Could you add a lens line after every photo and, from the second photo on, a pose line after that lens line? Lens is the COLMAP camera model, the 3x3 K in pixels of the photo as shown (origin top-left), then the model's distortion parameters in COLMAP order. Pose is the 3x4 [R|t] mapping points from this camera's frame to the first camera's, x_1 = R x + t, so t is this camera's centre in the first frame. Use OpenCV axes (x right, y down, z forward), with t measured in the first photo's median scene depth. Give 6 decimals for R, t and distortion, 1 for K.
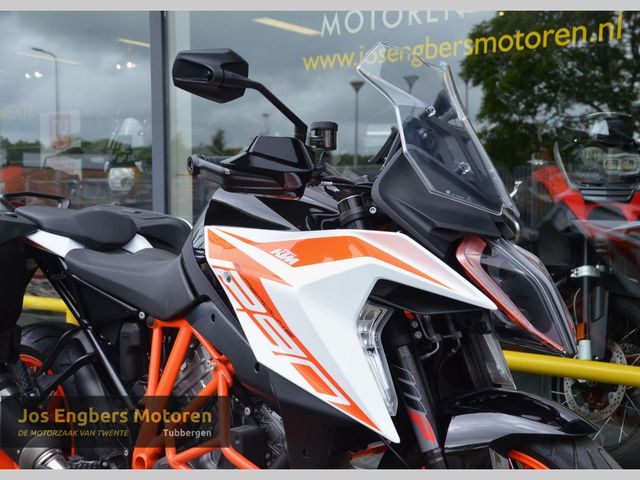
lens RADIAL K [[904.3, 0, 370.8], [0, 904.3, 248.0], [0, 0, 1]] dist [0.053482, 0.084509]
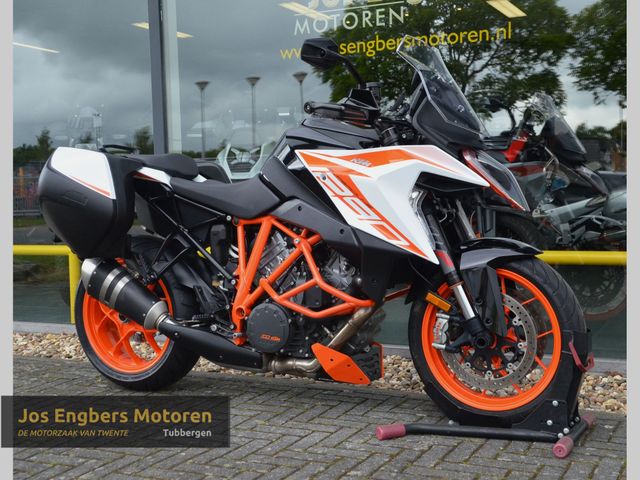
lens RADIAL K [[831.2, 0, 357.5], [0, 831.2, 238.6], [0, 0, 1]] dist [-0.012935, 0.435697]
pose [[0.979909, -0.041315, 0.195117, -0.402703], [0.040838, 0.999145, 0.006468, 0.138497], [-0.195217, 0.001630, 0.980759, -0.501174]]
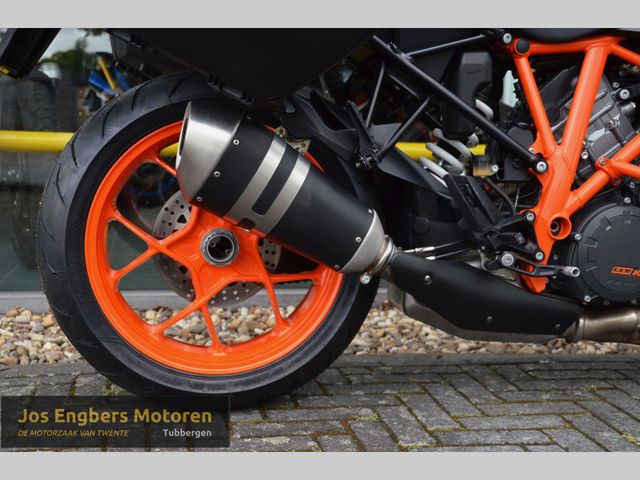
lens RADIAL K [[847.7, 0, 331.6], [0, 847.7, 248.8], [0, 0, 1]] dist [0.049740, 0.476925]
pose [[0.669380, -0.079022, 0.738706, -1.128373], [0.019115, 0.995830, 0.089207, 0.231665], [-0.742674, -0.045593, 0.668099, 0.812165]]
